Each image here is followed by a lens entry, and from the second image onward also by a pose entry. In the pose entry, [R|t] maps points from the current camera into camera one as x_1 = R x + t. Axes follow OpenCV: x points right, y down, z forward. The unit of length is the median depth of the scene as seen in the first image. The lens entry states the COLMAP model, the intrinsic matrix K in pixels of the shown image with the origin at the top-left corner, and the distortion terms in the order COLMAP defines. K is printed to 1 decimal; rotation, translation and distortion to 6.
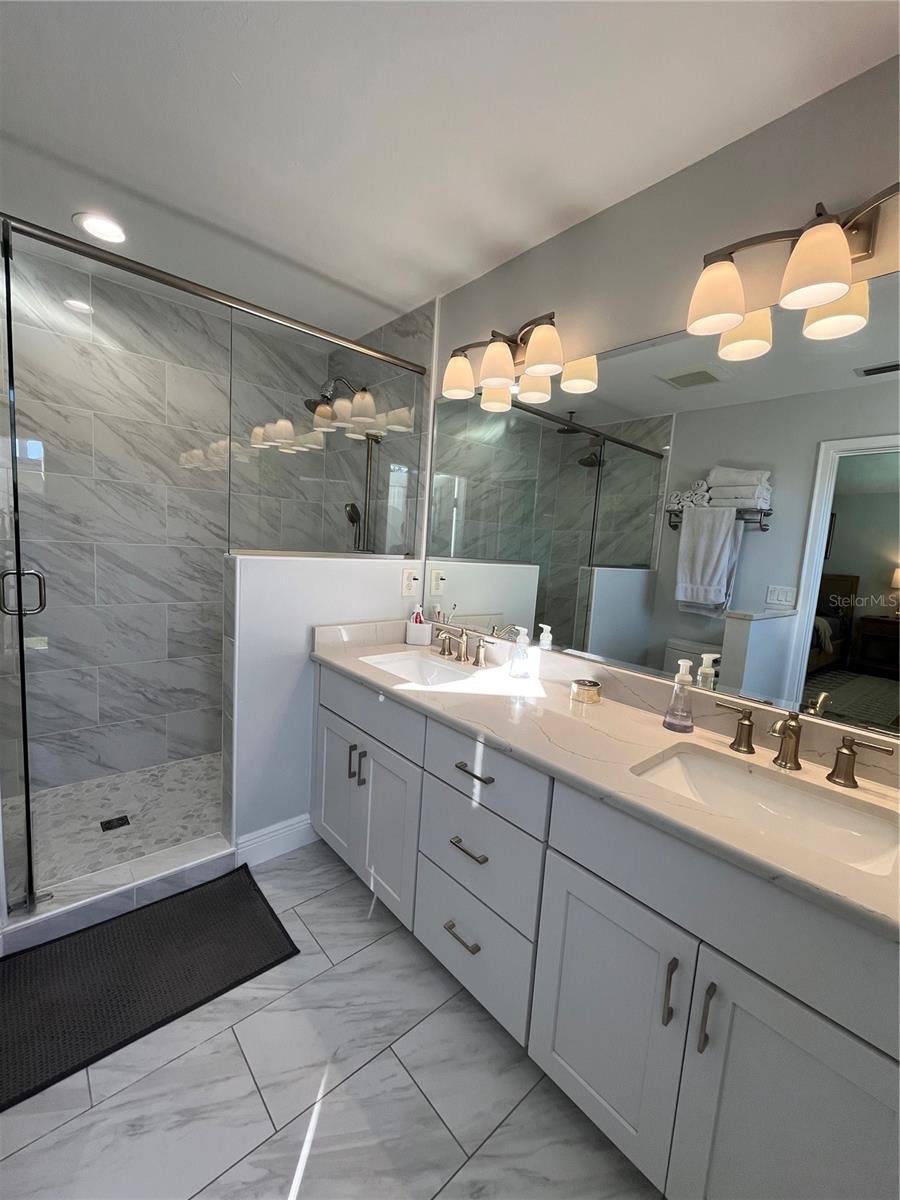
lens RADIAL K [[488.3, 0, 449.8], [0, 488.3, 599.1], [0, 0, 1]] dist [-0.001616, -0.000200]
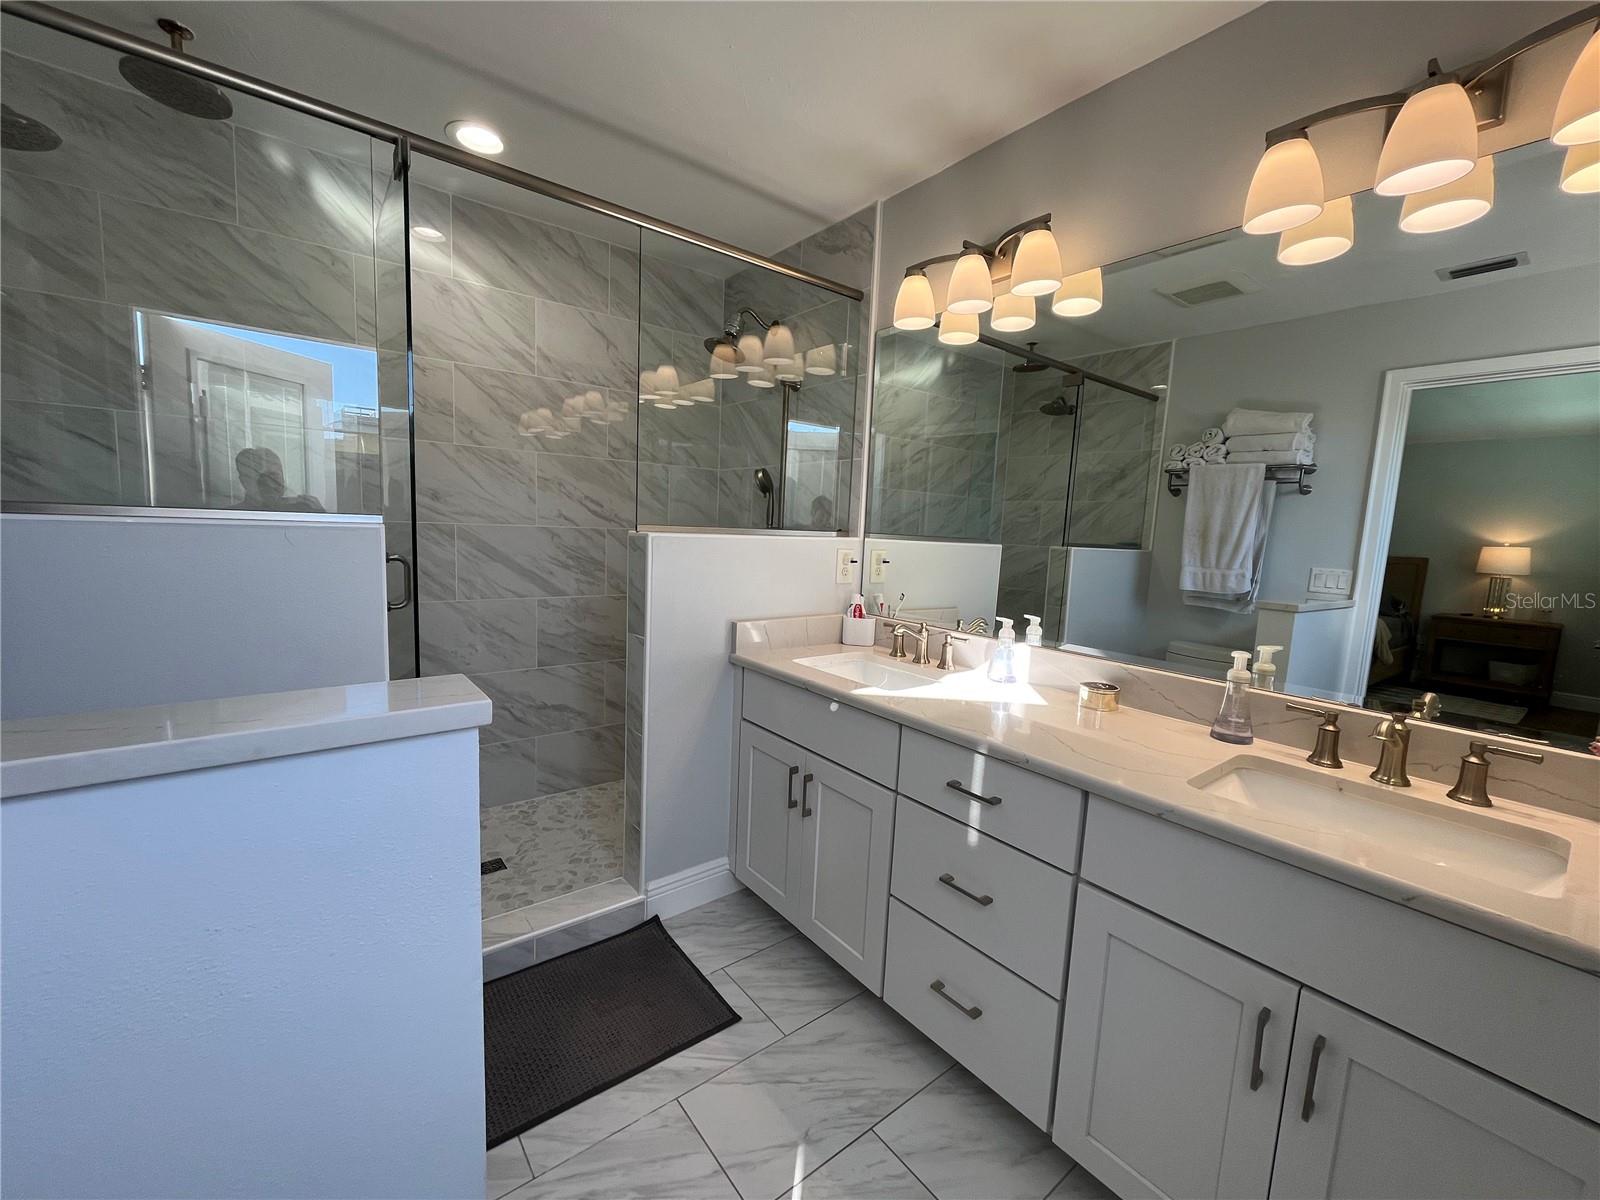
lens RADIAL K [[651.1, 0, 798.2], [0, 651.1, 601.0], [0, 0, 1]] dist [-0.001616, -0.000200]
pose [[0.997963, -0.011410, -0.062759, -0.109888], [0.011352, 0.999935, -0.001279, 0.026093], [0.062770, 0.000564, 0.998028, -0.057036]]
